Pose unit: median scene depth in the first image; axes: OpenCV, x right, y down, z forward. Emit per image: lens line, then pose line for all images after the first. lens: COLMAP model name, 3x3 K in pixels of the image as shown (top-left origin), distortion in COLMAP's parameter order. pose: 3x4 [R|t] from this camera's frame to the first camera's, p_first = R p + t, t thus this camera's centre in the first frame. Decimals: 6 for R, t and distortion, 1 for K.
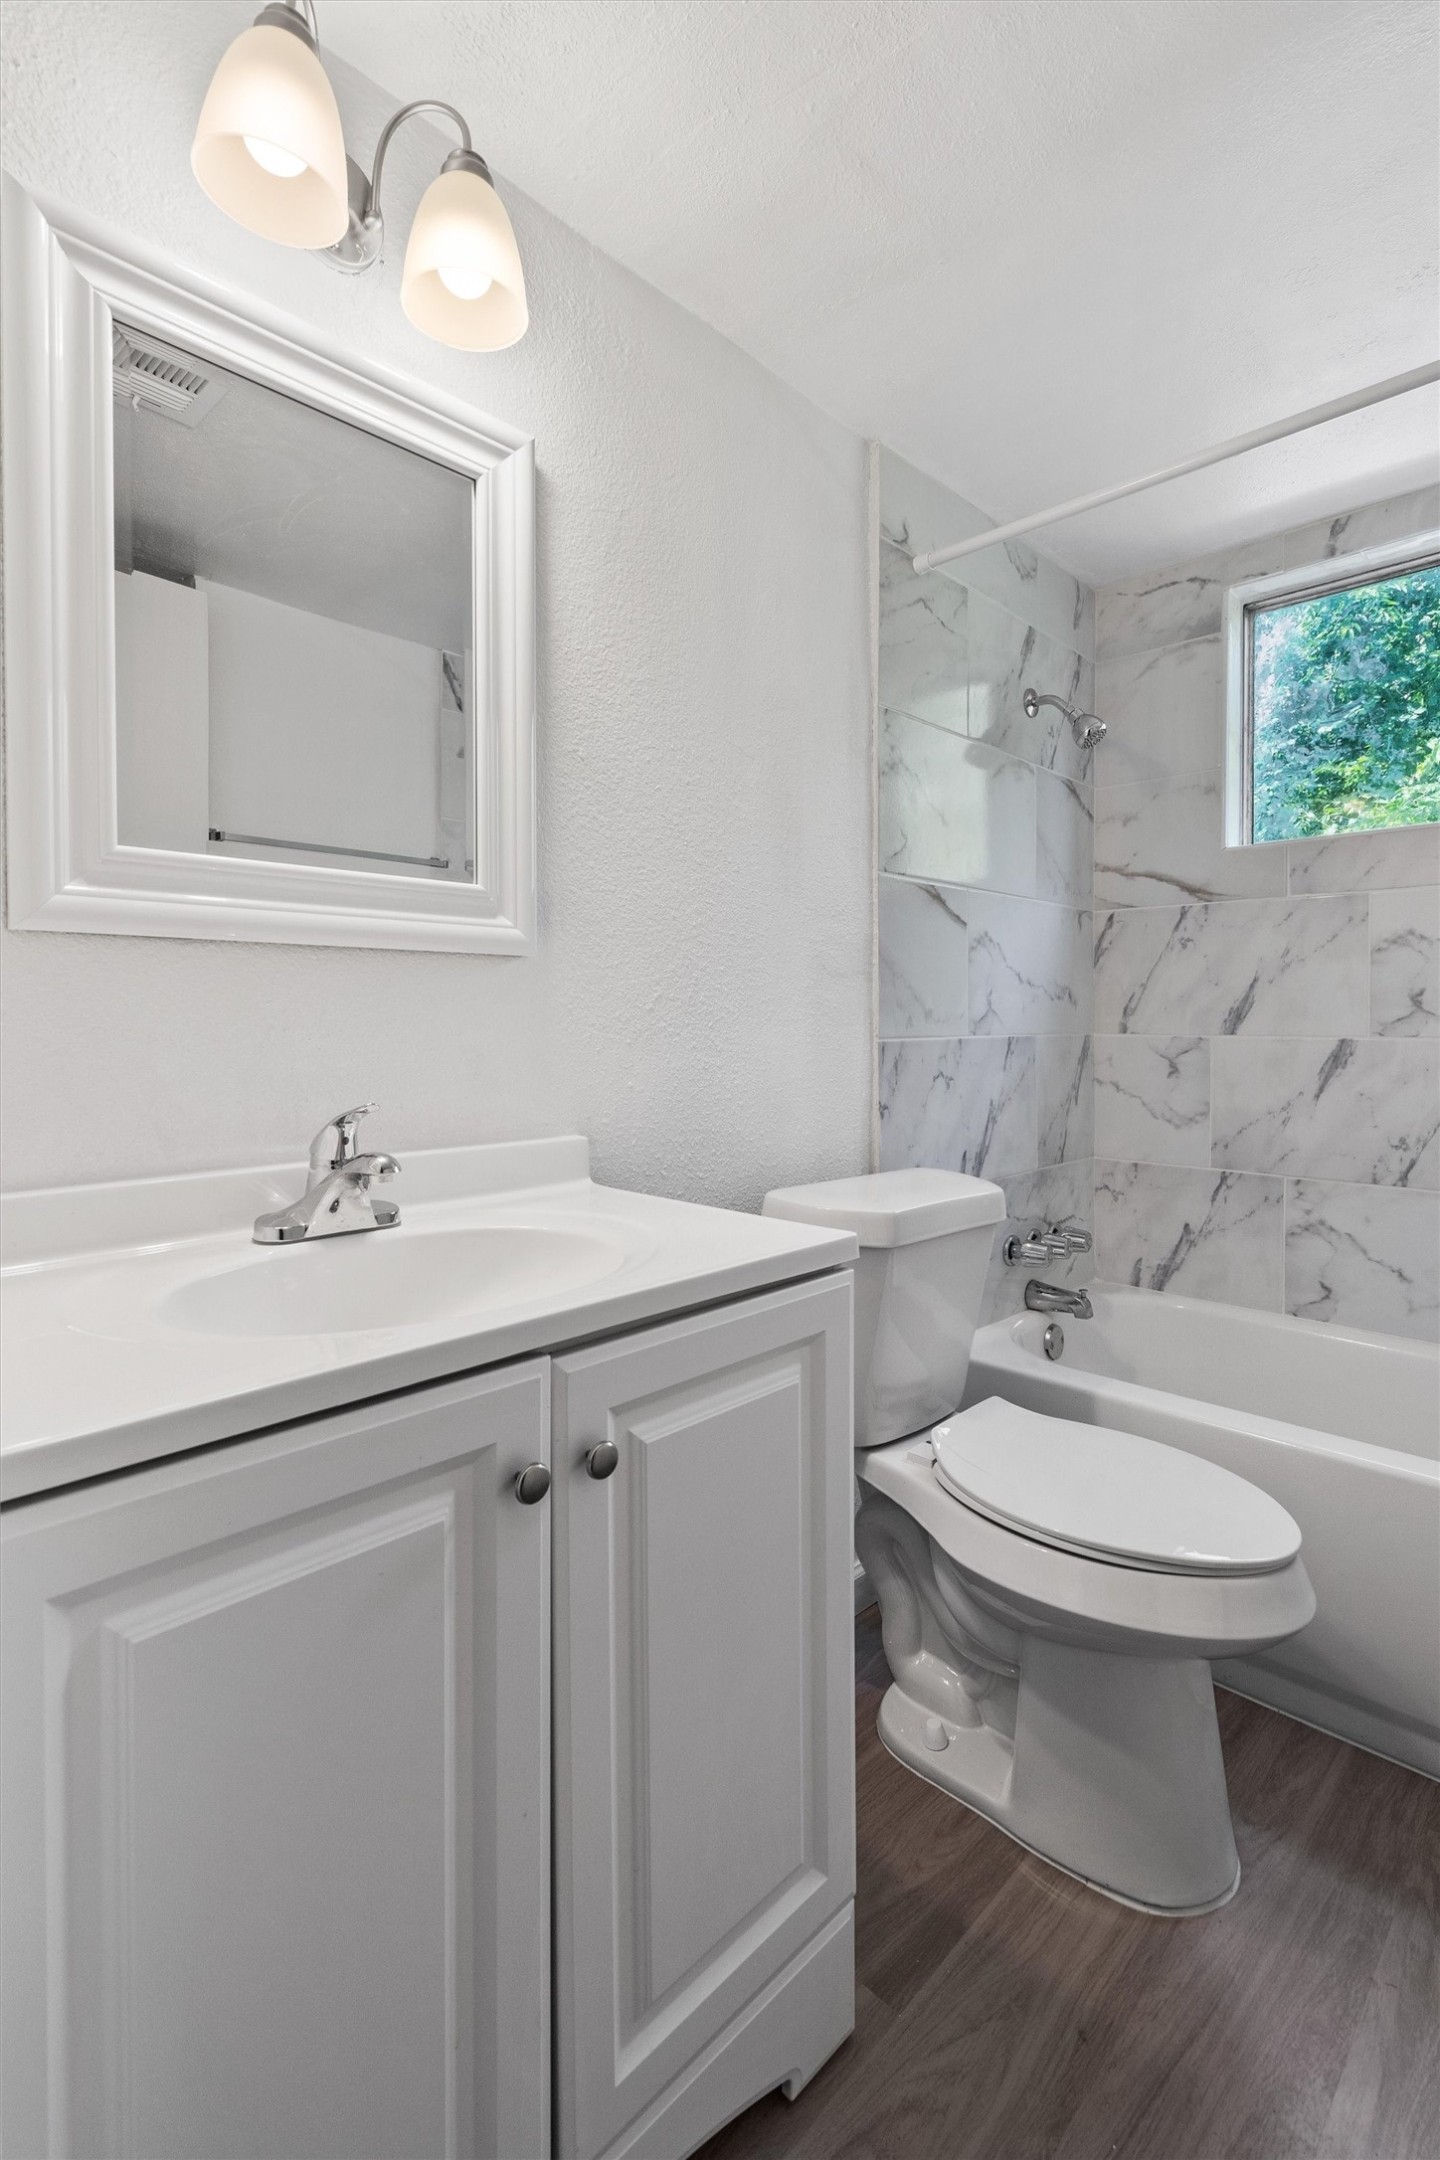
lens RADIAL K [[975.0, 0, 639.9], [0, 975.0, 1152.3], [0, 0, 1]] dist [-0.005566, 0.002908]
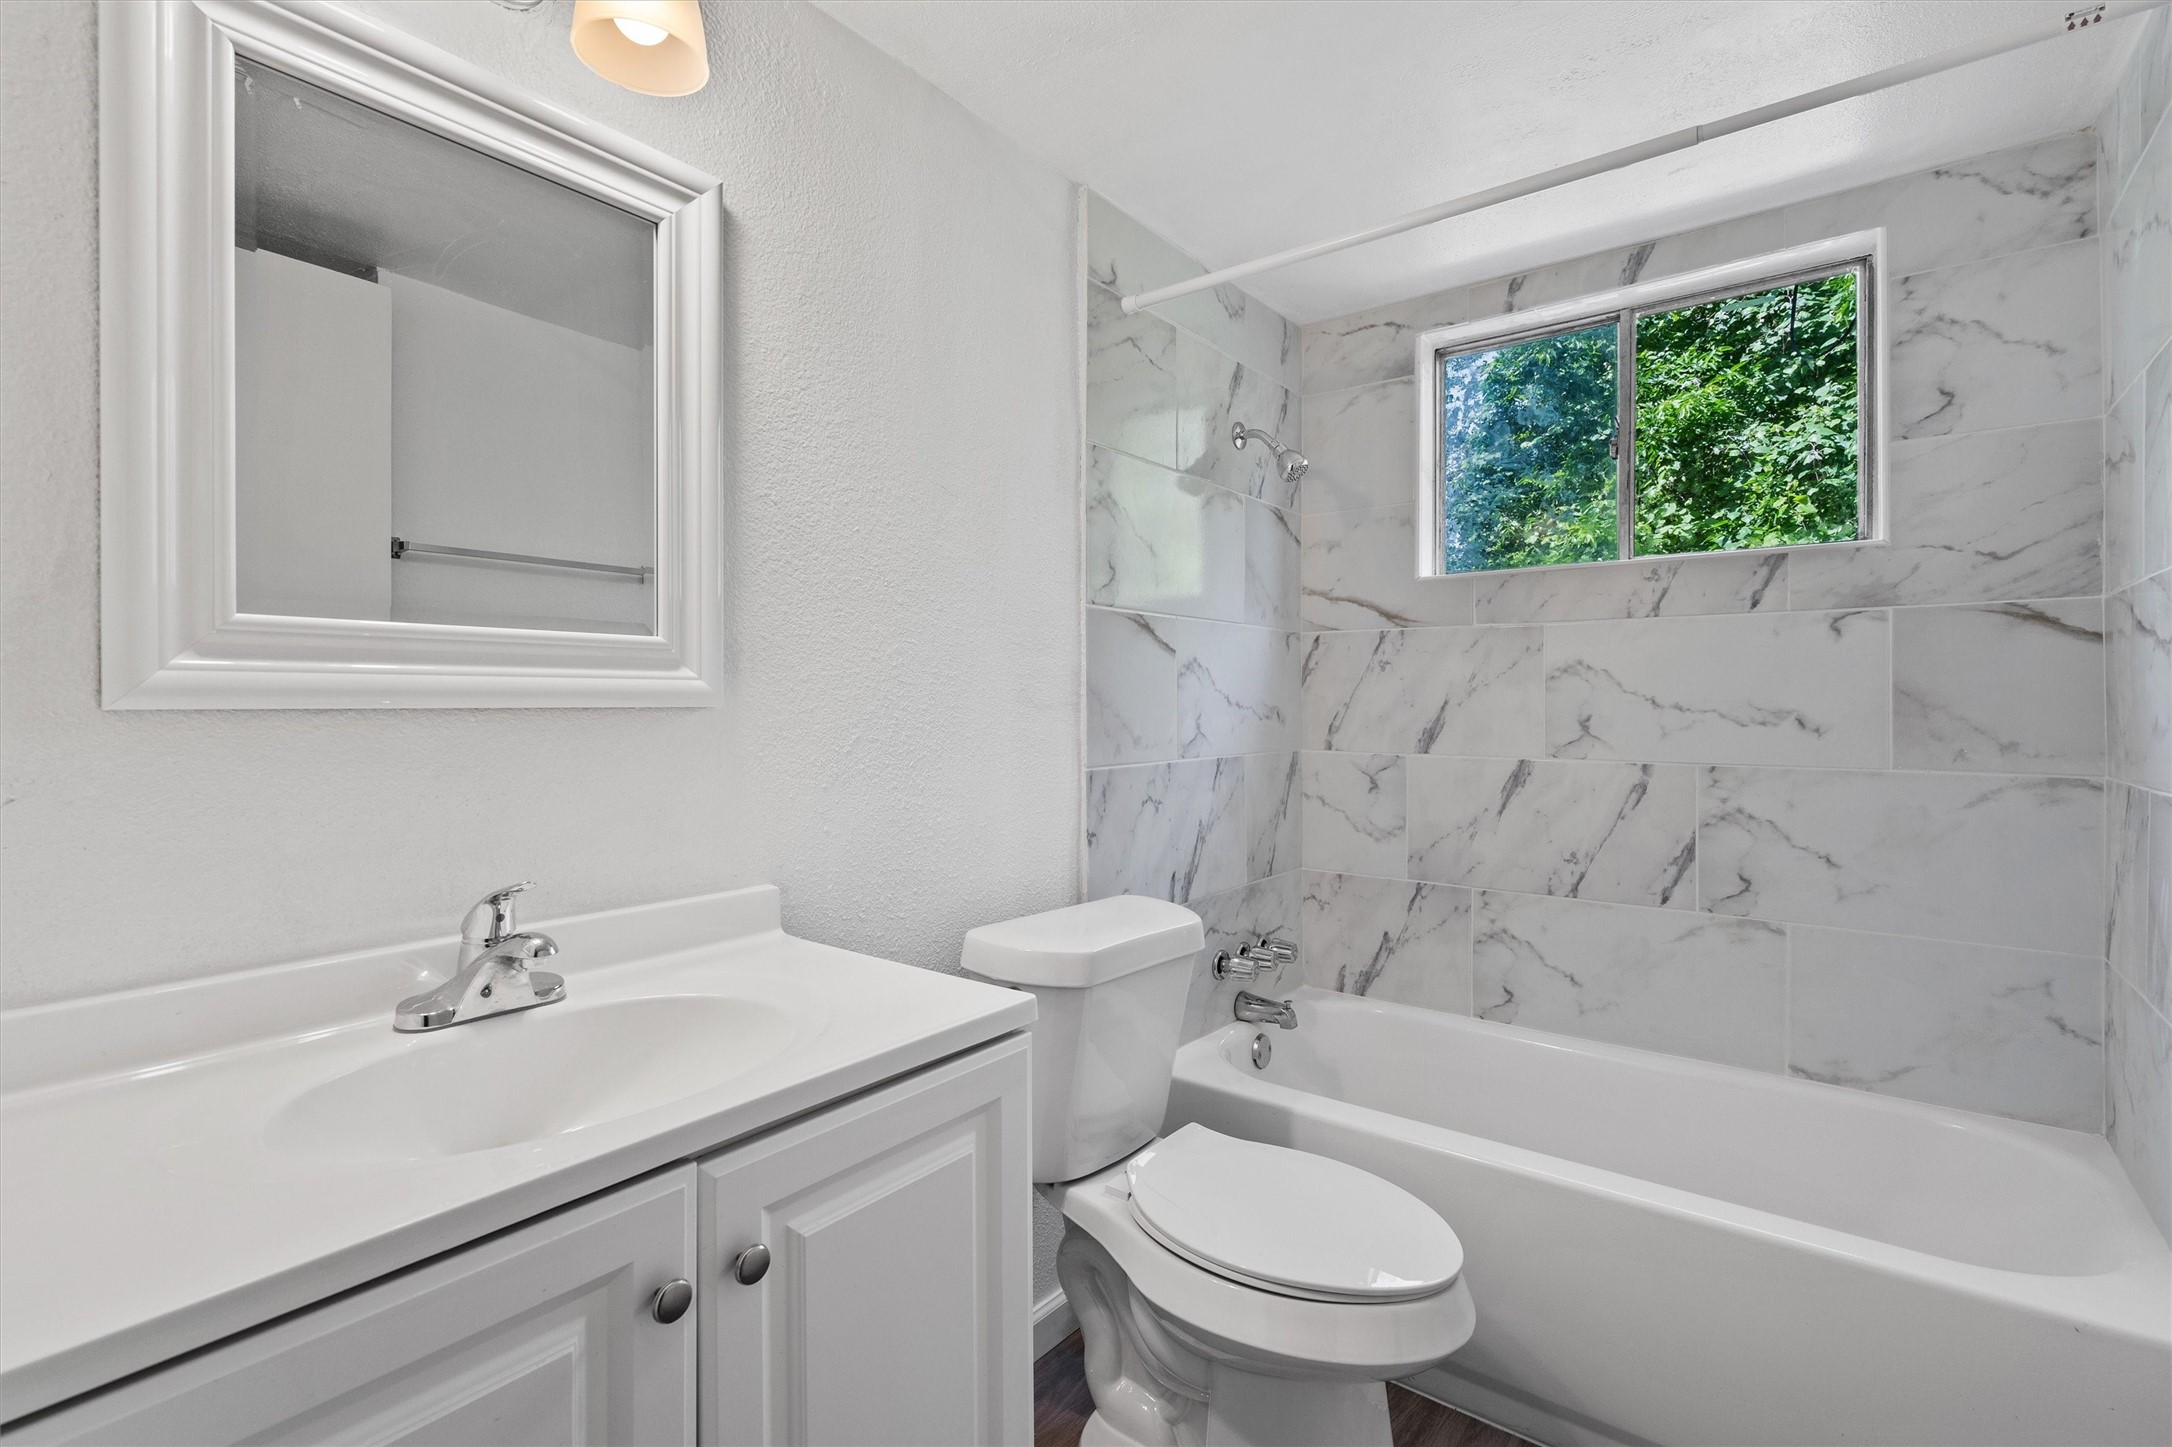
lens RADIAL K [[980.4, 0, 1088.5], [0, 980.4, 715.8], [0, 0, 1]] dist [-0.005566, 0.002908]
pose [[0.993303, 0.001548, 0.115532, 0.129850], [-0.000297, 0.999941, -0.010845, -0.161894], [-0.115542, 0.010738, 0.993245, -0.019387]]
